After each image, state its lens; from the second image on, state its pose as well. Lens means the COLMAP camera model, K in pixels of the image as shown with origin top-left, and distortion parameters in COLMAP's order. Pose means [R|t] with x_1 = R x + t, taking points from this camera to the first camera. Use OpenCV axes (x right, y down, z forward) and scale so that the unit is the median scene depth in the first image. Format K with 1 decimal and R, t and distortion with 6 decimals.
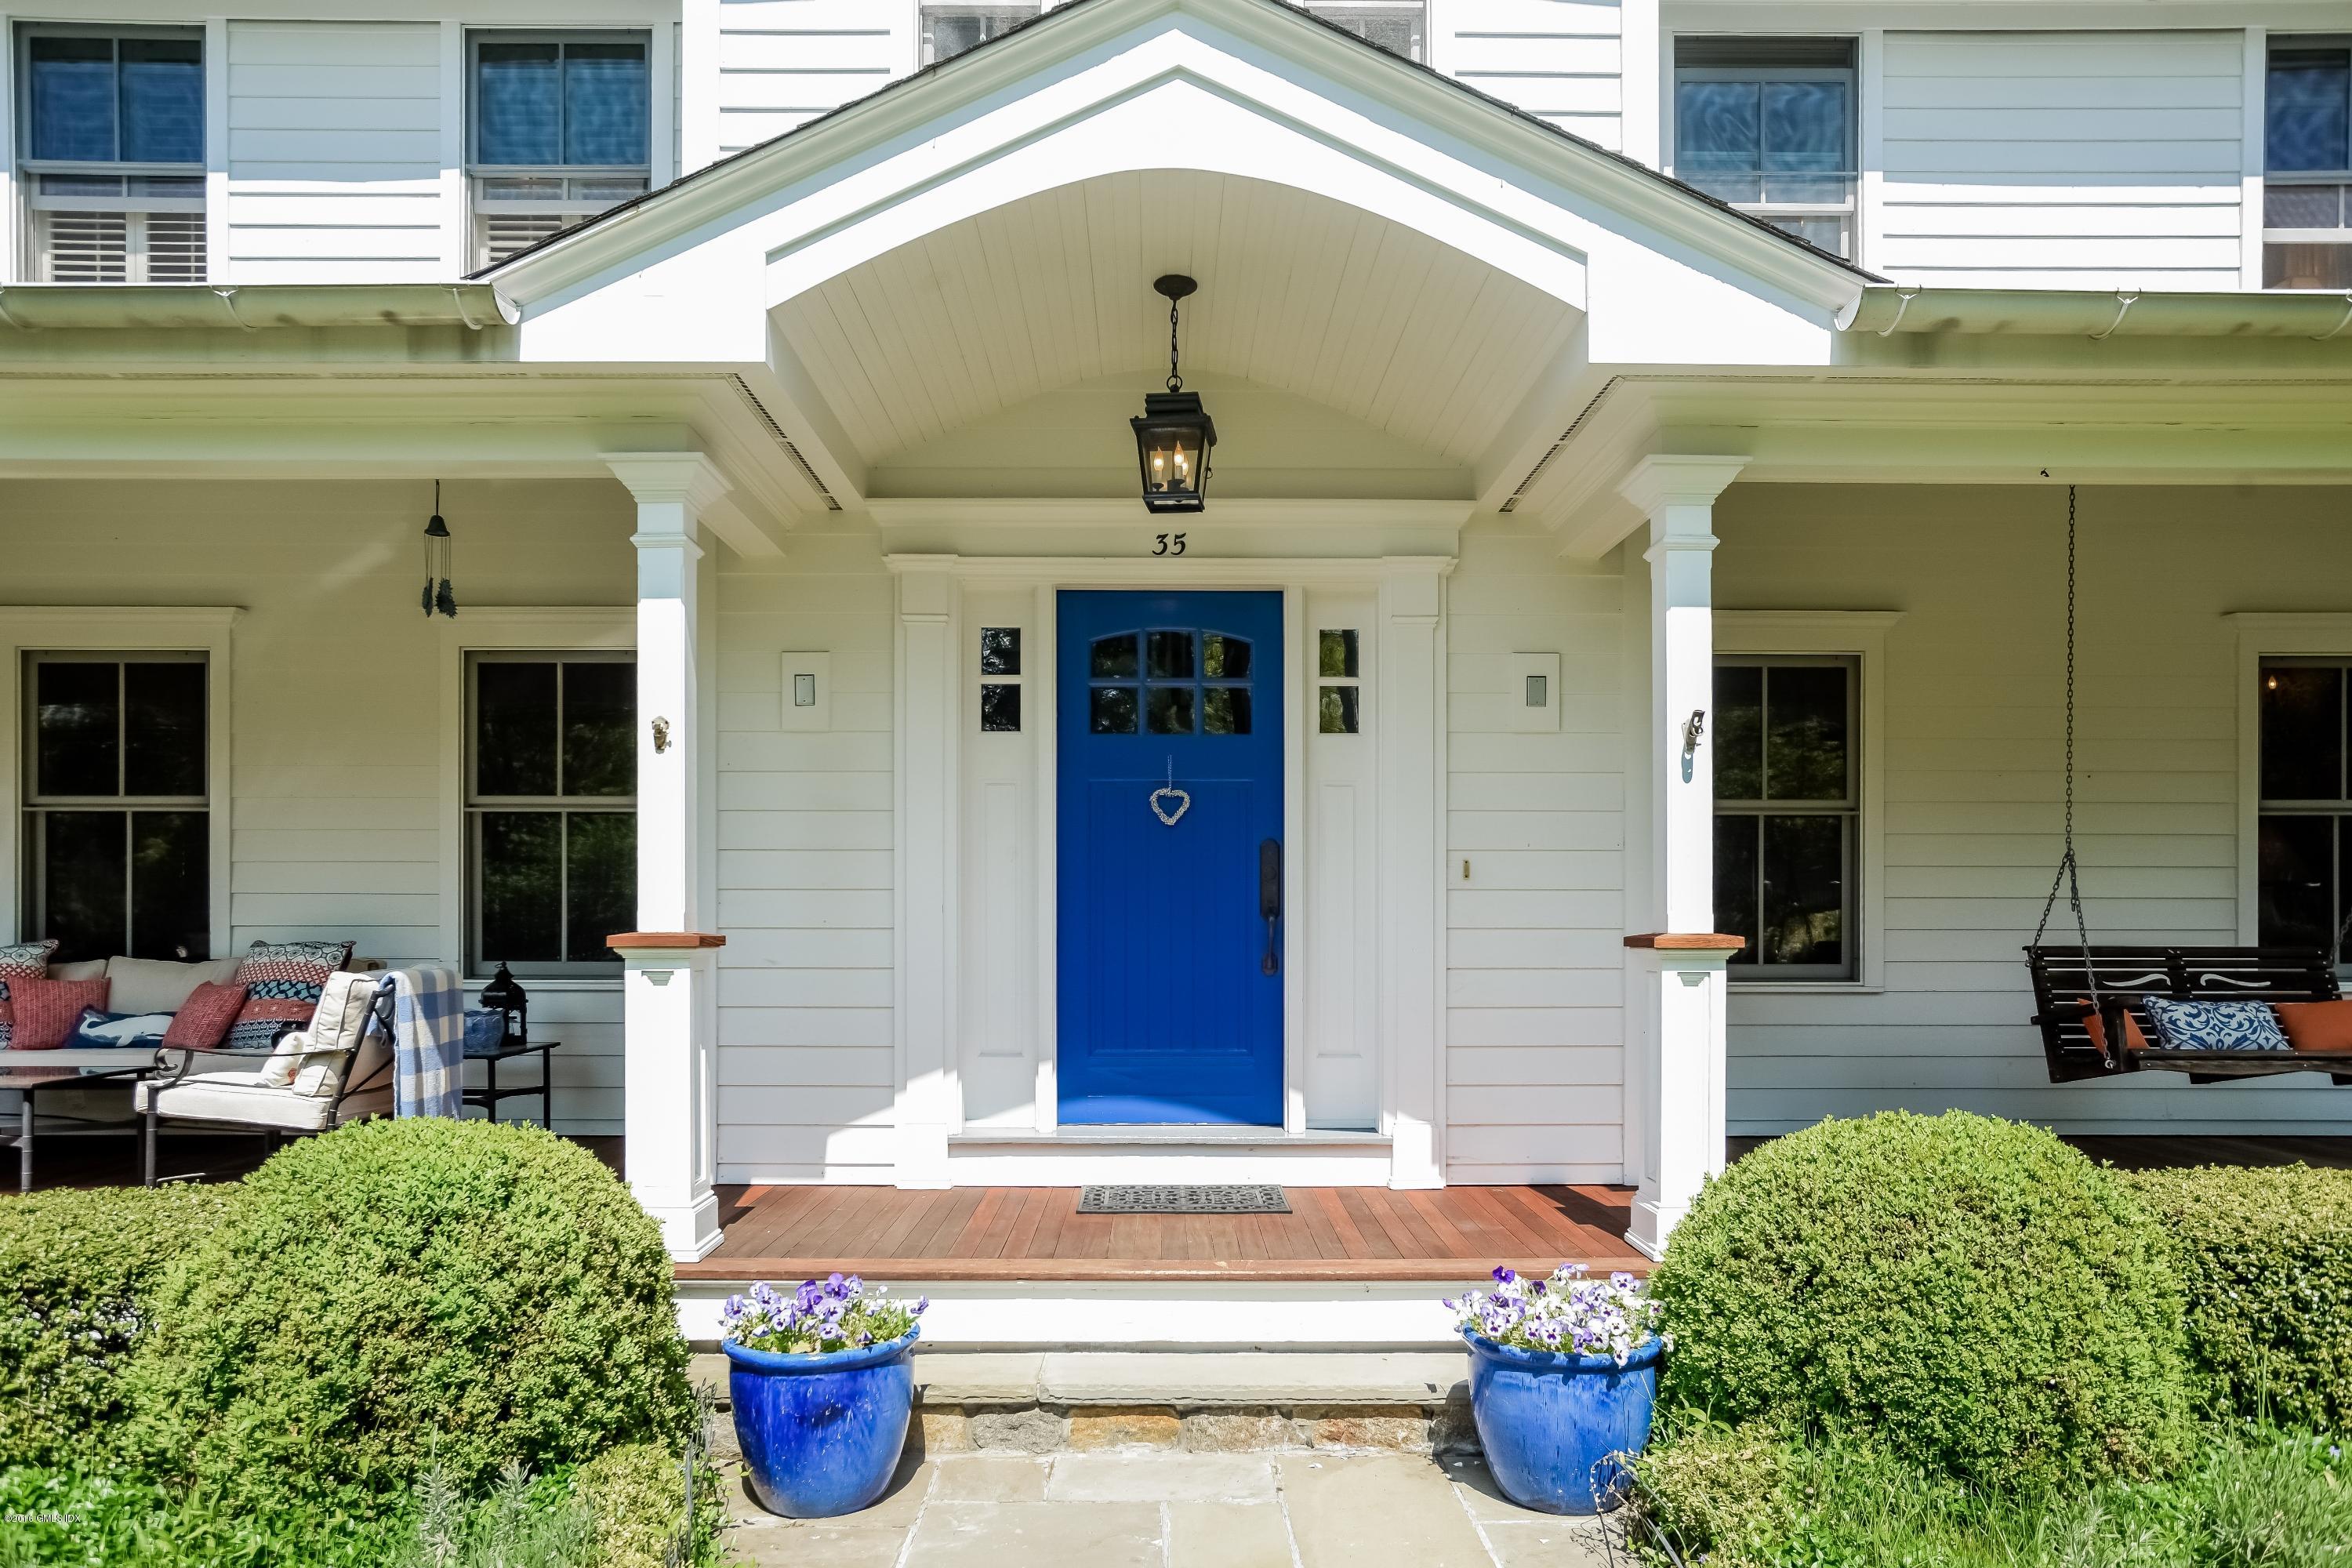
lens RADIAL K [[1447.0, 0, 1140.9], [0, 1447.0, 880.4], [0, 0, 1]] dist [-0.000958, 0.001588]
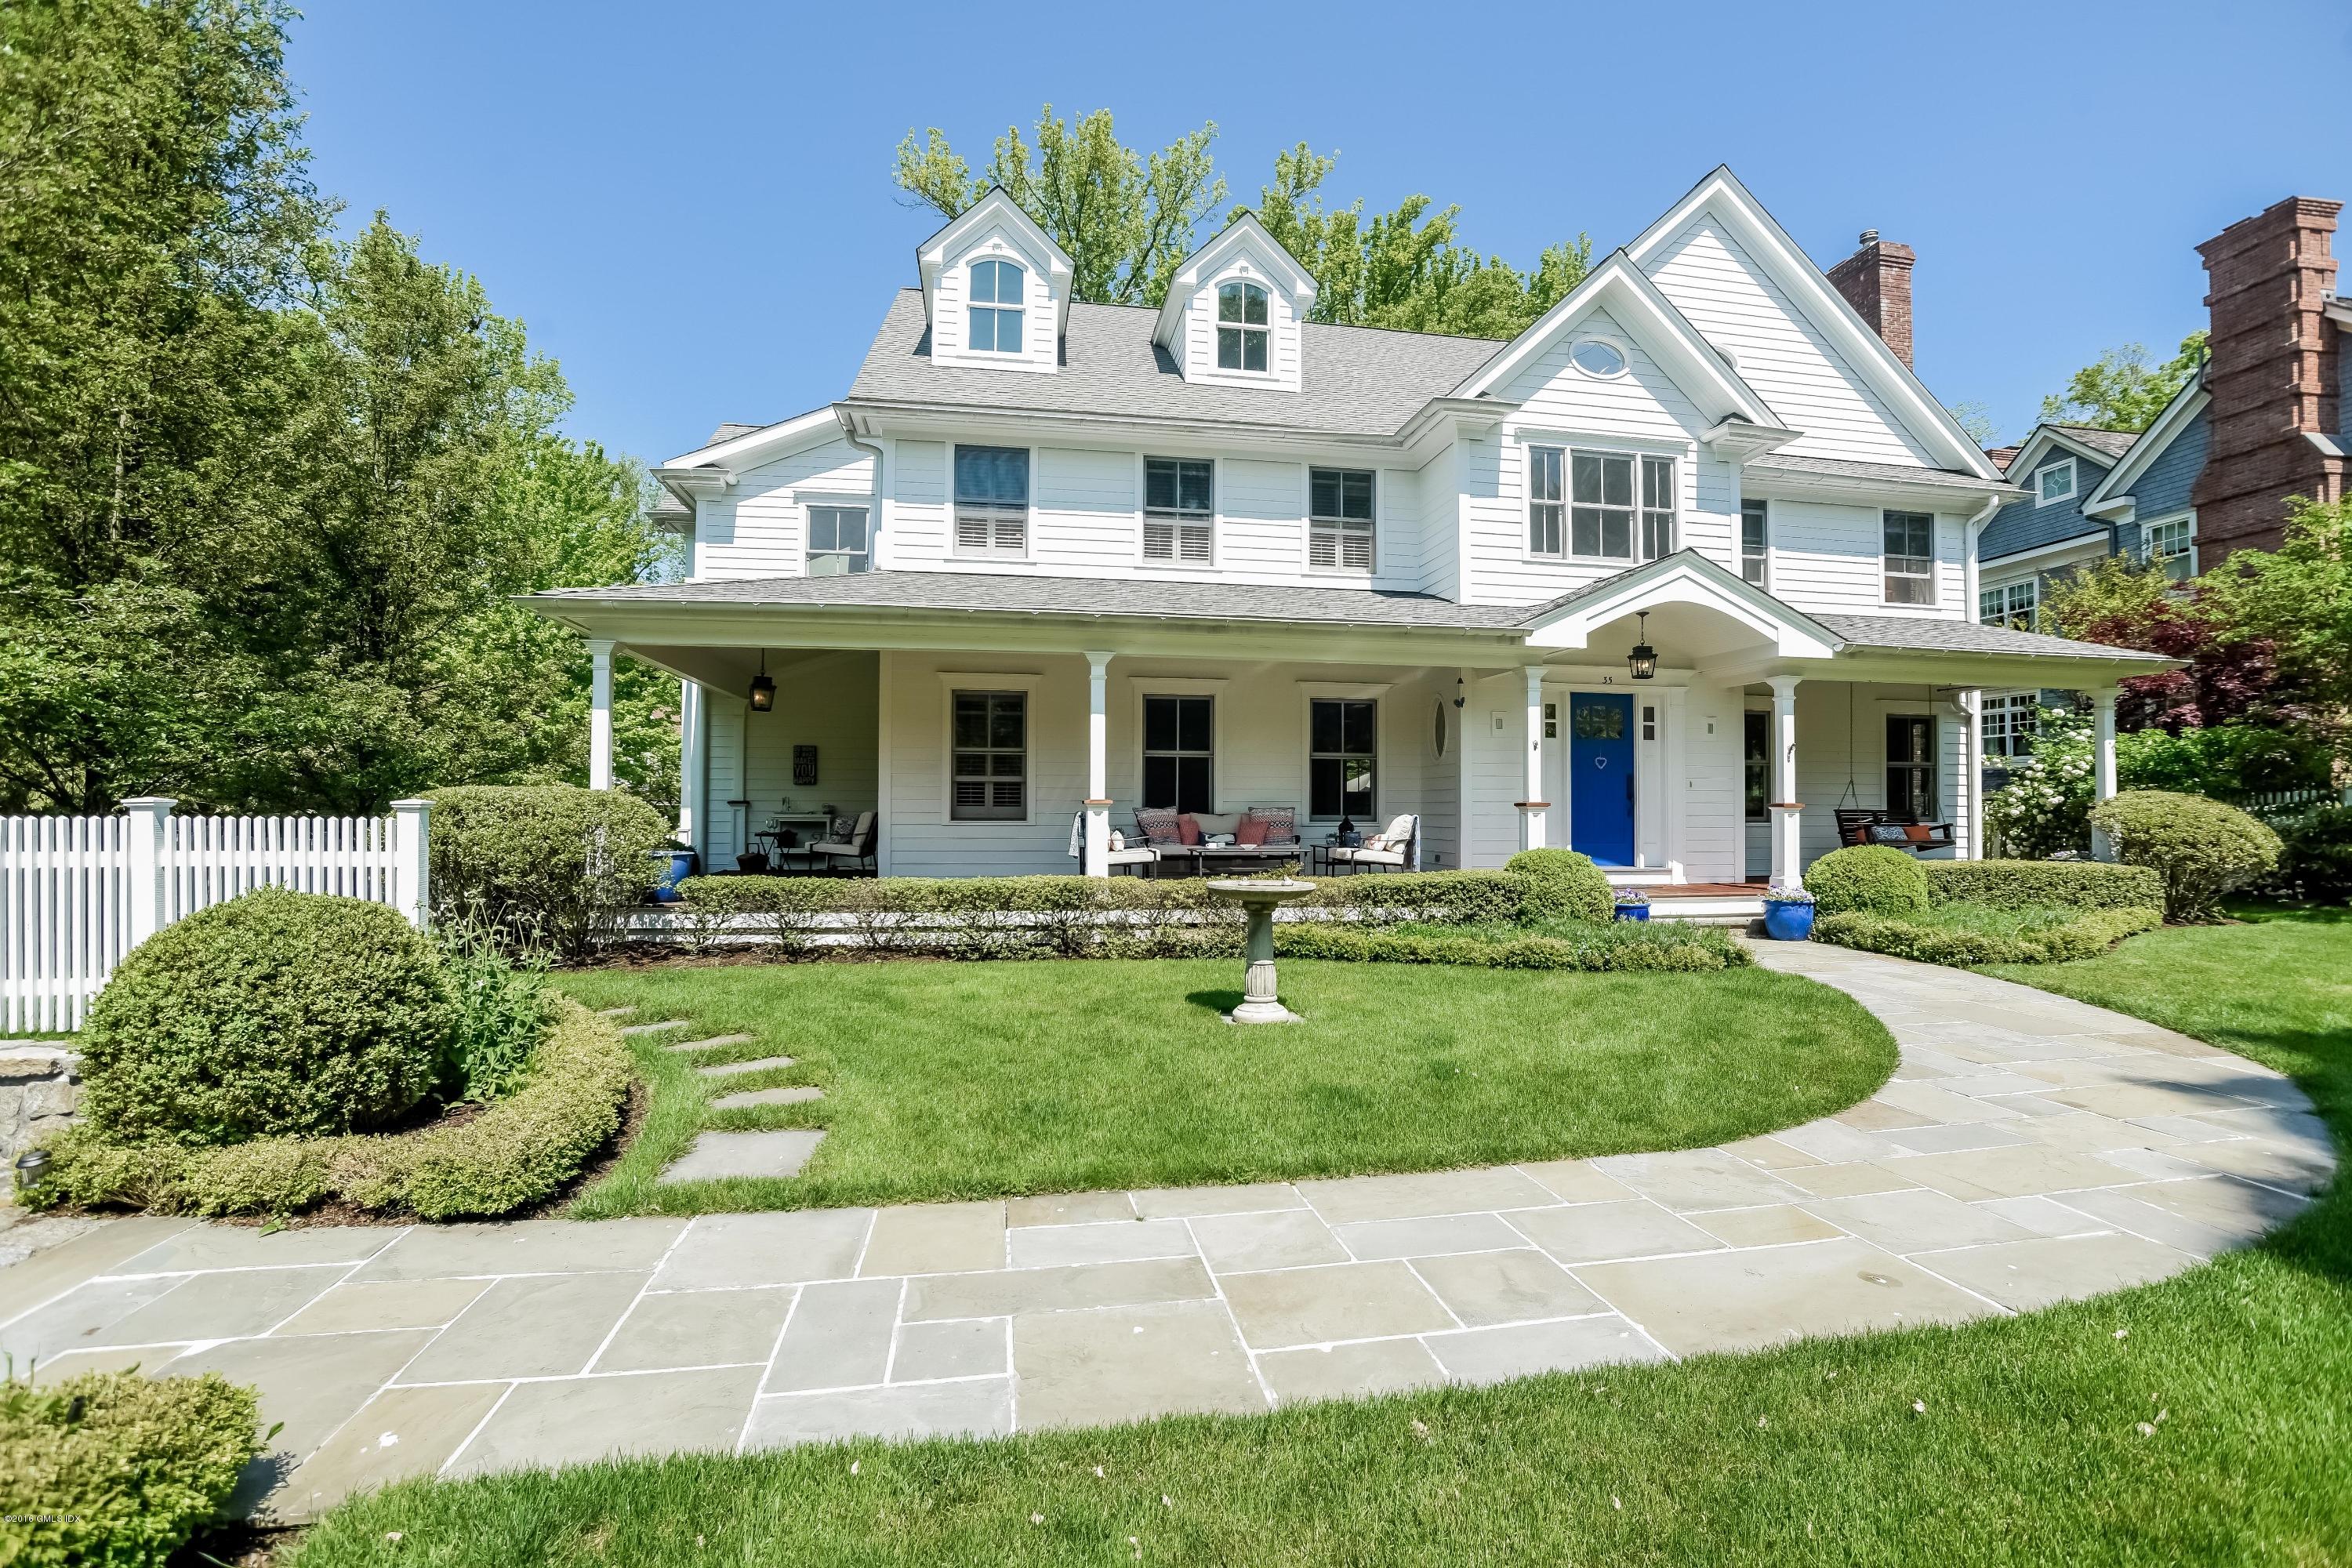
lens RADIAL K [[1014.9, 0, 1194.4], [0, 1014.9, 762.2], [0, 0, 1]] dist [-0.044842, 0.006456]
pose [[0.987724, 0.011748, 0.155768, -1.188939], [-0.009484, 0.999838, -0.015269, -0.012360], [-0.155923, 0.013604, 0.987676, -1.005984]]
